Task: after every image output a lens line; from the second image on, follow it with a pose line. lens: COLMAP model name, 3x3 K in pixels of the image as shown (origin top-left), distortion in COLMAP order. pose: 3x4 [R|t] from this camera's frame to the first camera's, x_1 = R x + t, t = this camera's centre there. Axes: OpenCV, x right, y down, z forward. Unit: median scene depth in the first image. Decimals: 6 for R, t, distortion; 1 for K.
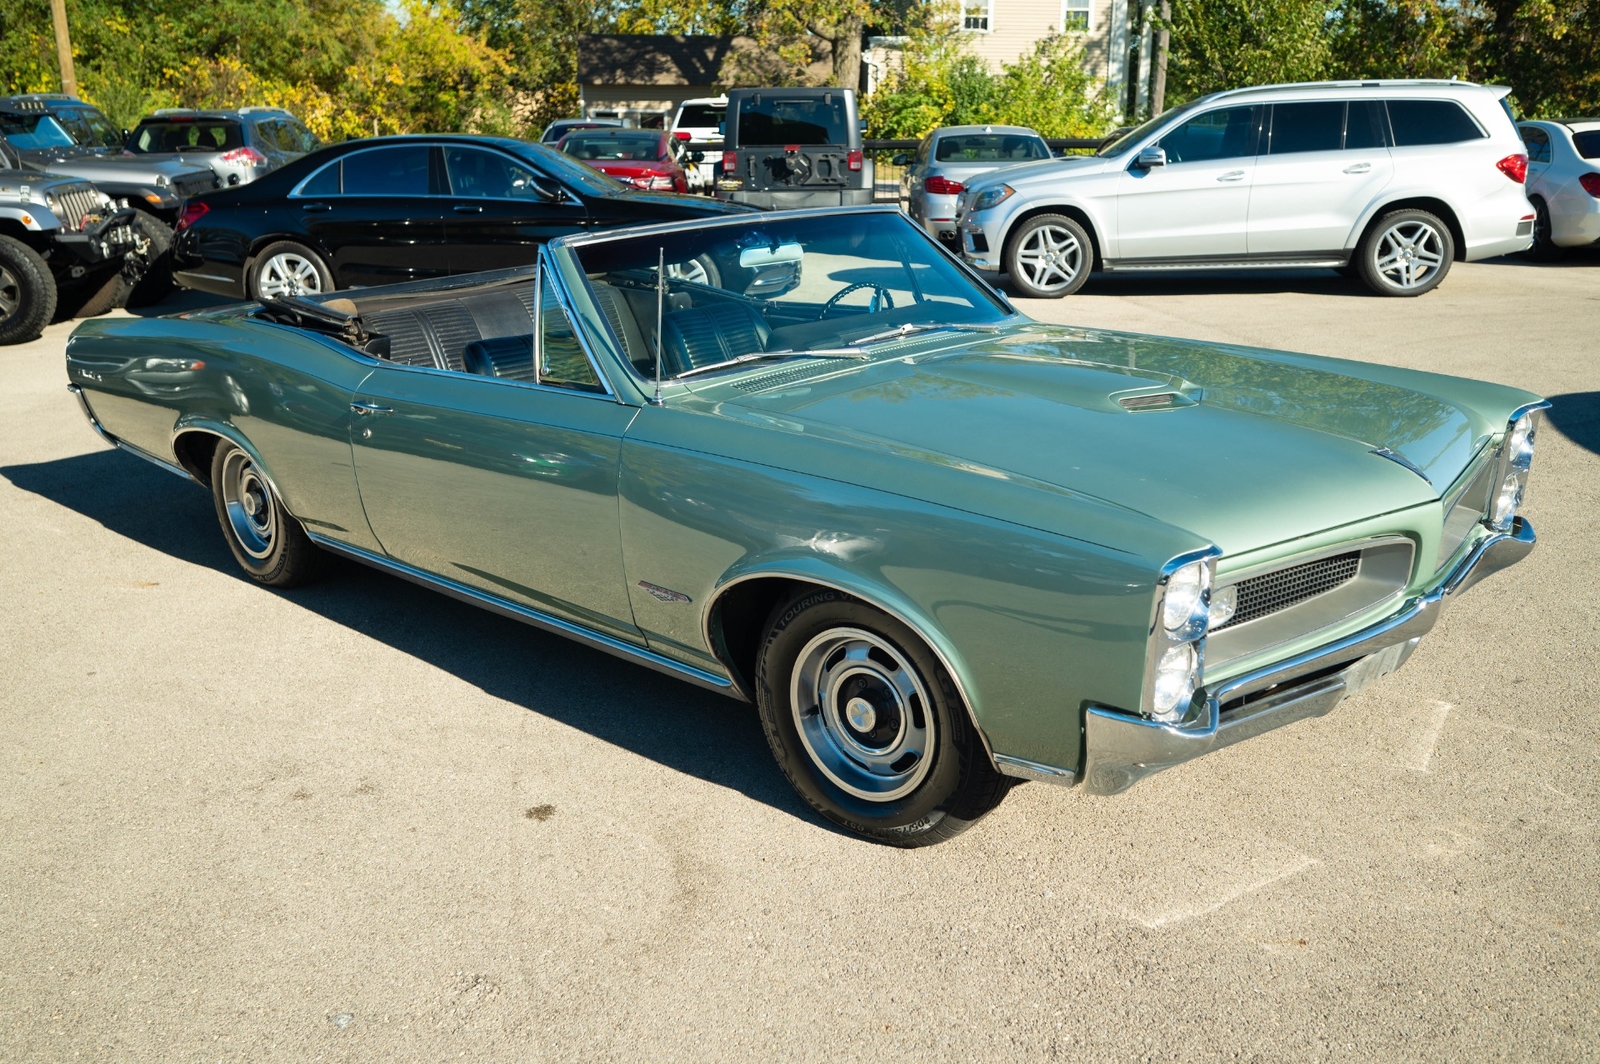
lens RADIAL K [[1451.8, 0, 815.2], [0, 1451.8, 570.6], [0, 0, 1]] dist [0.001930, -0.010836]
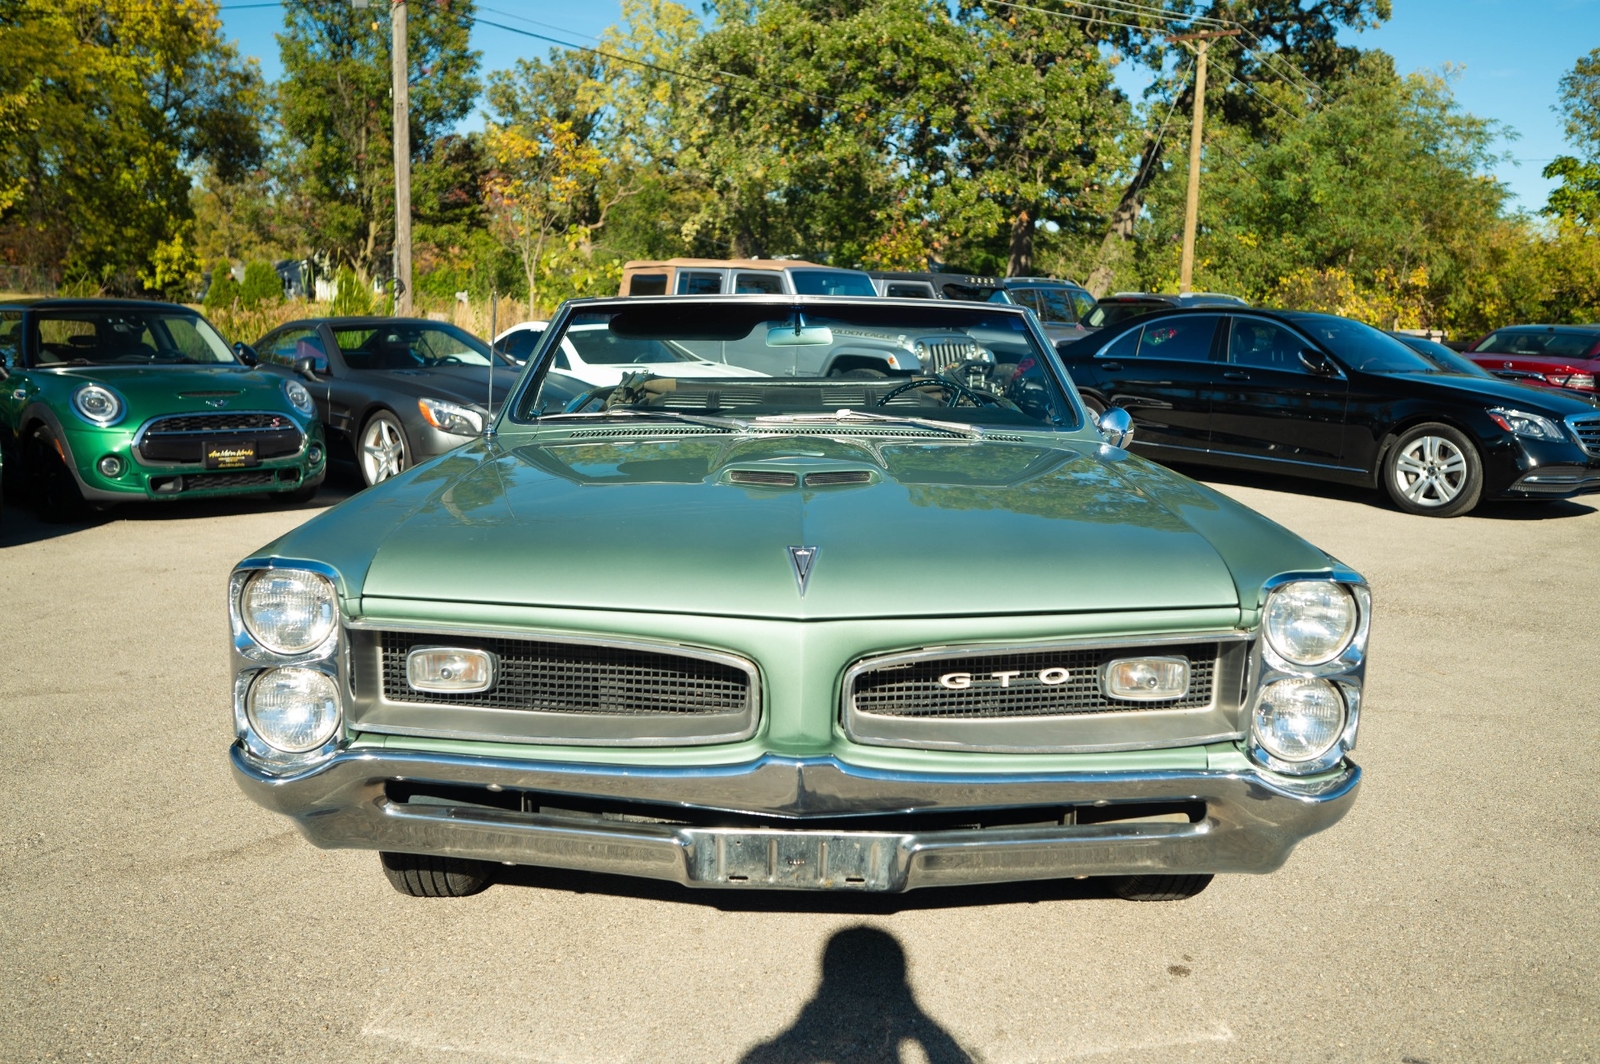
lens RADIAL K [[1379.0, 0, 811.2], [0, 1379.0, 532.9], [0, 0, 1]] dist [-0.001584, -0.002090]
pose [[0.705648, 0.140595, -0.694474, 0.208102], [-0.248569, 0.966947, -0.056812, -0.012326], [0.663531, 0.212714, 0.717272, 0.117644]]
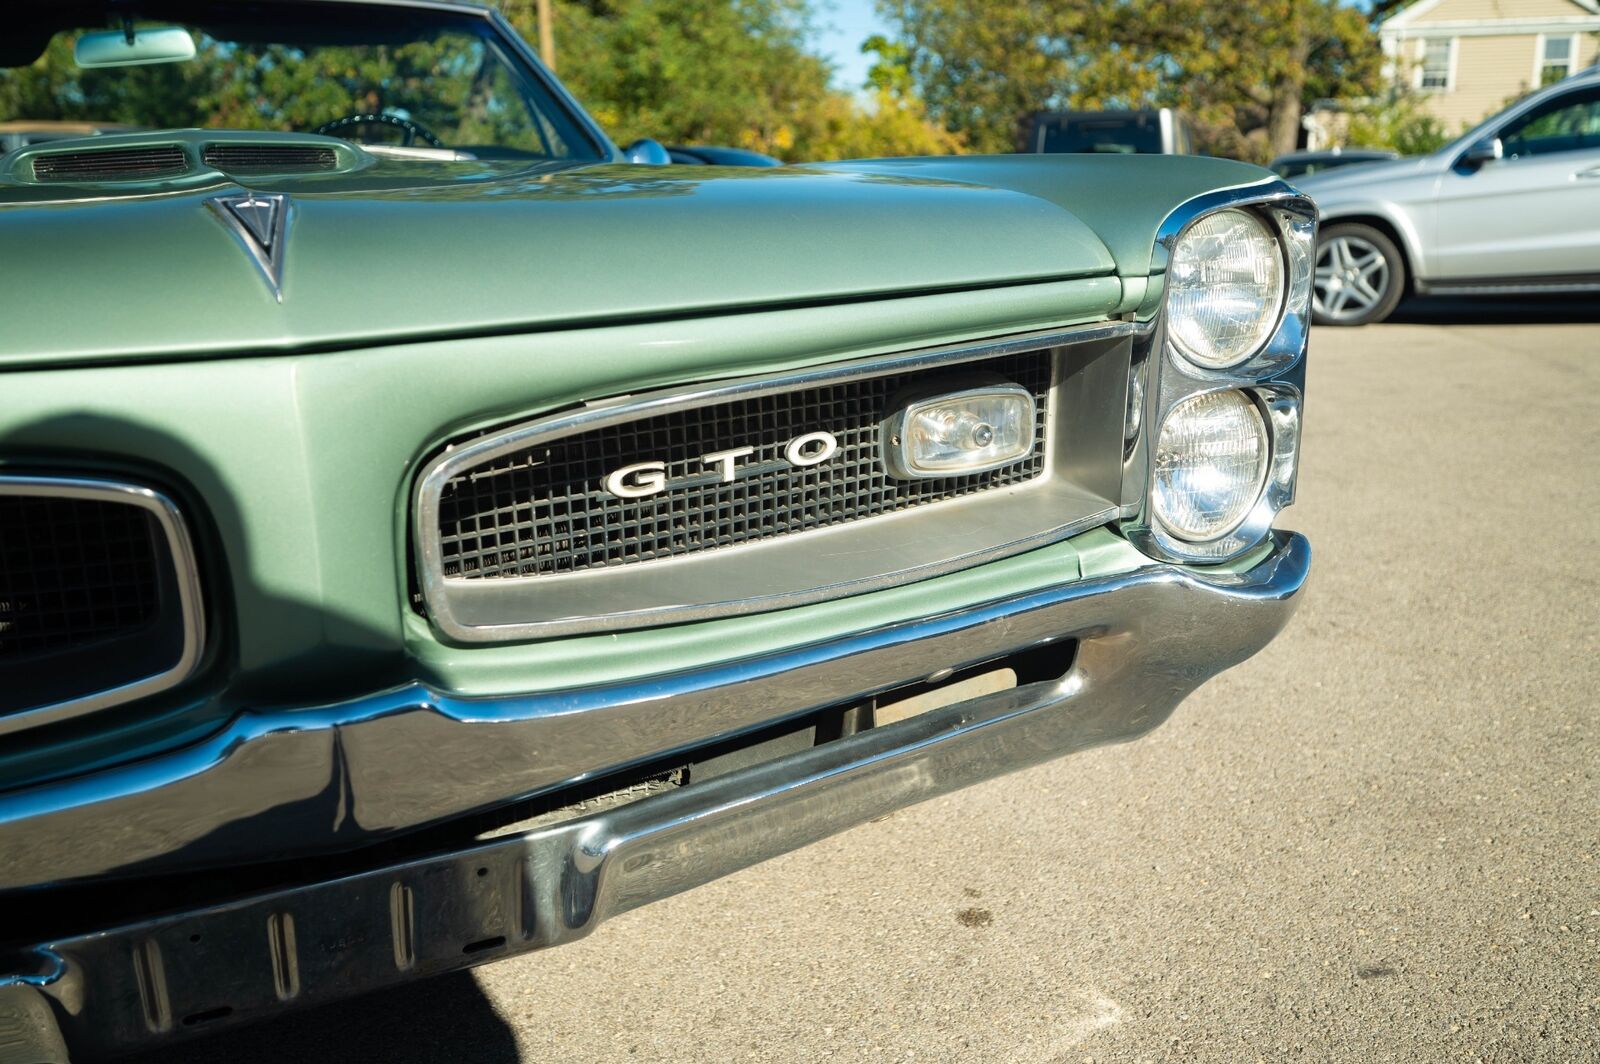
lens RADIAL K [[1379.0, 0, 811.2], [0, 1379.0, 532.9], [0, 0, 1]] dist [-0.001584, -0.002090]
pose [[0.942681, 0.058994, -0.328438, 0.141036], [-0.082868, 0.994803, -0.059162, -0.001864], [0.323241, 0.082988, 0.942671, 0.183453]]
